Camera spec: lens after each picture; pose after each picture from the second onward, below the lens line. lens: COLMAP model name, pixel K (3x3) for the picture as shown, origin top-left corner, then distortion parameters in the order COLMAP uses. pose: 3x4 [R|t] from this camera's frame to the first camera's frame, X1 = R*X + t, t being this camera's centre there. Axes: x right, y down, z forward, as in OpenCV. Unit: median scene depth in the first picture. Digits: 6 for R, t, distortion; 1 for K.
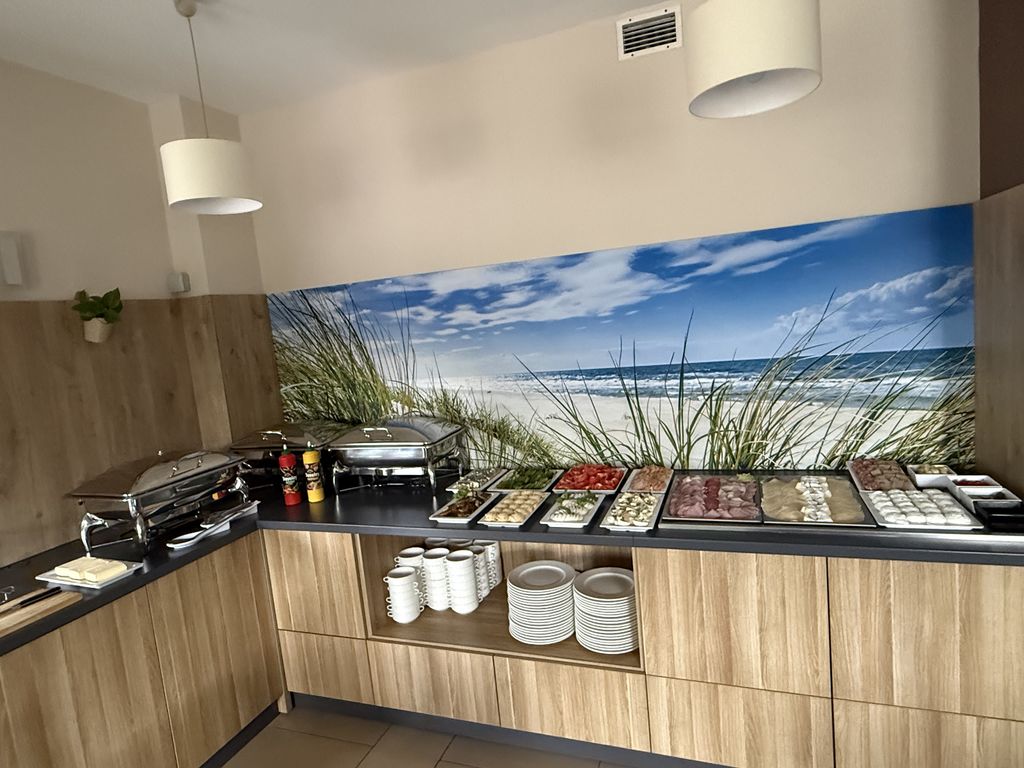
lens RADIAL K [[598.4, 0, 508.7], [0, 598.4, 384.6], [0, 0, 1]] dist [-0.001315, 0.000937]
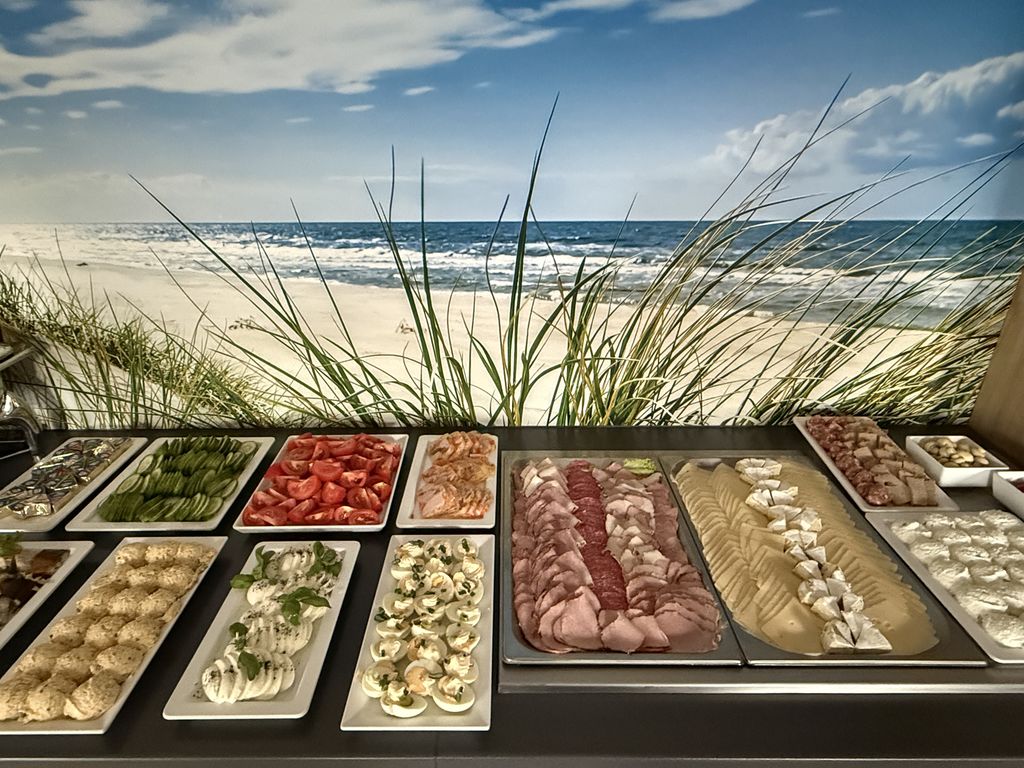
lens RADIAL K [[605.0, 0, 502.7], [0, 605.0, 385.1], [0, 0, 1]] dist [0.000246, -0.000481]
pose [[0.932996, -0.058854, 0.355043, 0.096326], [-0.045703, 0.959174, 0.279098, -0.042521], [-0.356974, -0.276624, 0.892216, 0.533124]]
